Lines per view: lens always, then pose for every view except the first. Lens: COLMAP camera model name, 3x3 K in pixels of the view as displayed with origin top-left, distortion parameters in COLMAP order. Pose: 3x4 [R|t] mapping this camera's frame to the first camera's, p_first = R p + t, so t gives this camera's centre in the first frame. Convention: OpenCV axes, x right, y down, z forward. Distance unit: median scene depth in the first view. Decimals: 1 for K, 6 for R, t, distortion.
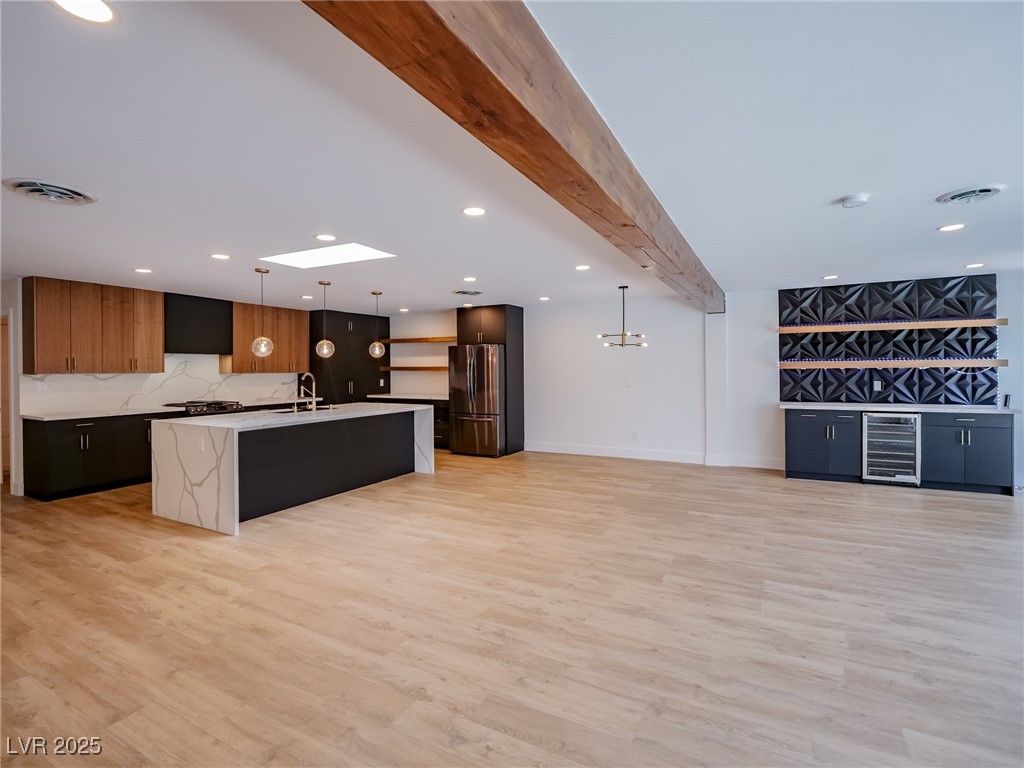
lens RADIAL K [[497.4, 0, 505.9], [0, 497.4, 370.1], [0, 0, 1]] dist [-0.015281, -0.000840]
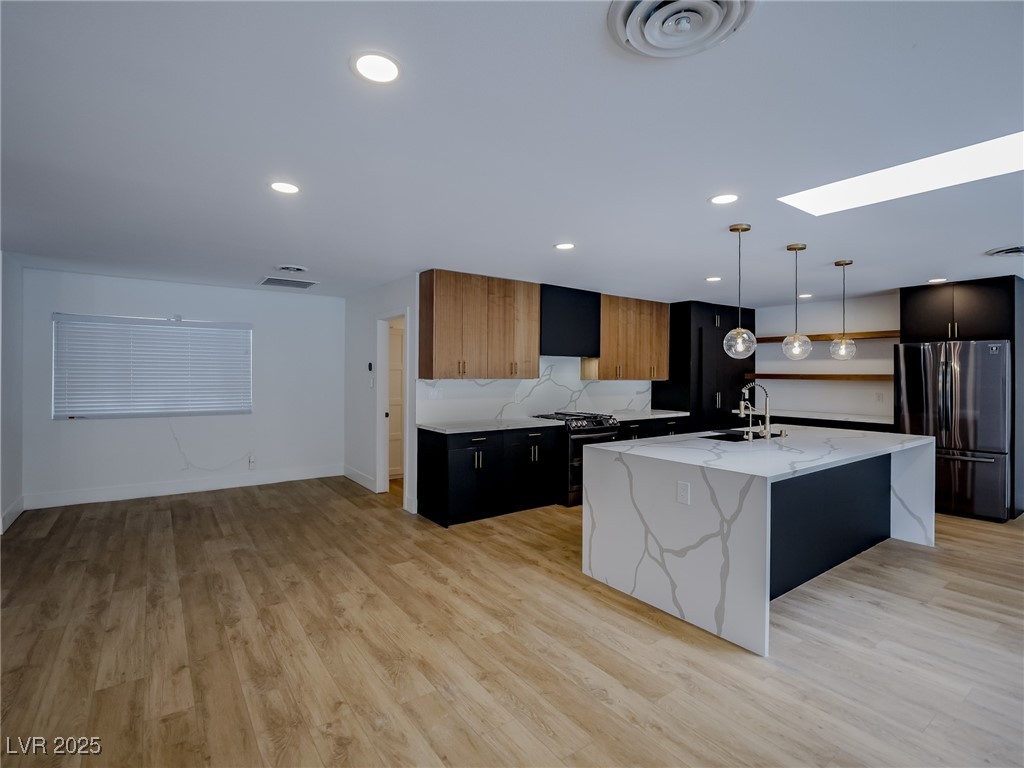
lens RADIAL K [[497.4, 0, 505.9], [0, 497.4, 370.1], [0, 0, 1]] dist [-0.015281, -0.000840]
pose [[0.896375, 0.008381, -0.443217, -0.403367], [-0.012897, 0.999891, -0.007176, -0.002621], [0.443108, 0.012149, 0.896386, 0.229725]]
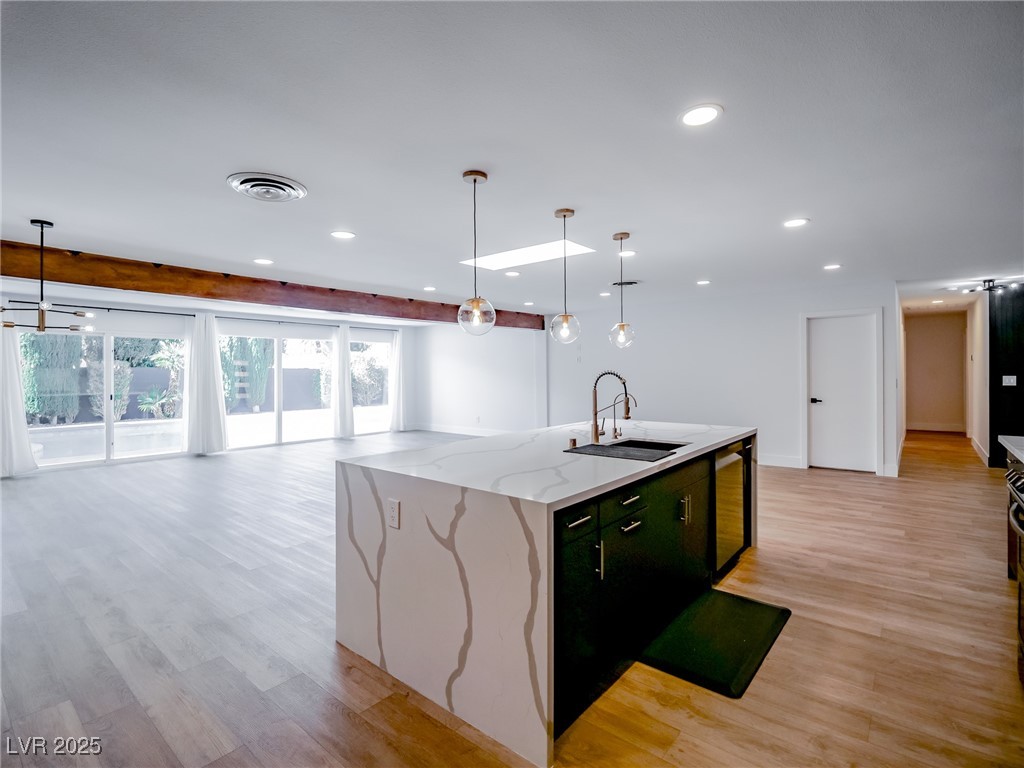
lens RADIAL K [[497.4, 0, 505.9], [0, 497.4, 370.1], [0, 0, 1]] dist [-0.015281, -0.000840]
pose [[-0.979428, 0.014210, 0.201294, -0.395985], [0.013933, 0.999899, -0.002791, 0.004970], [-0.201314, 0.000072, -0.979527, 1.517480]]
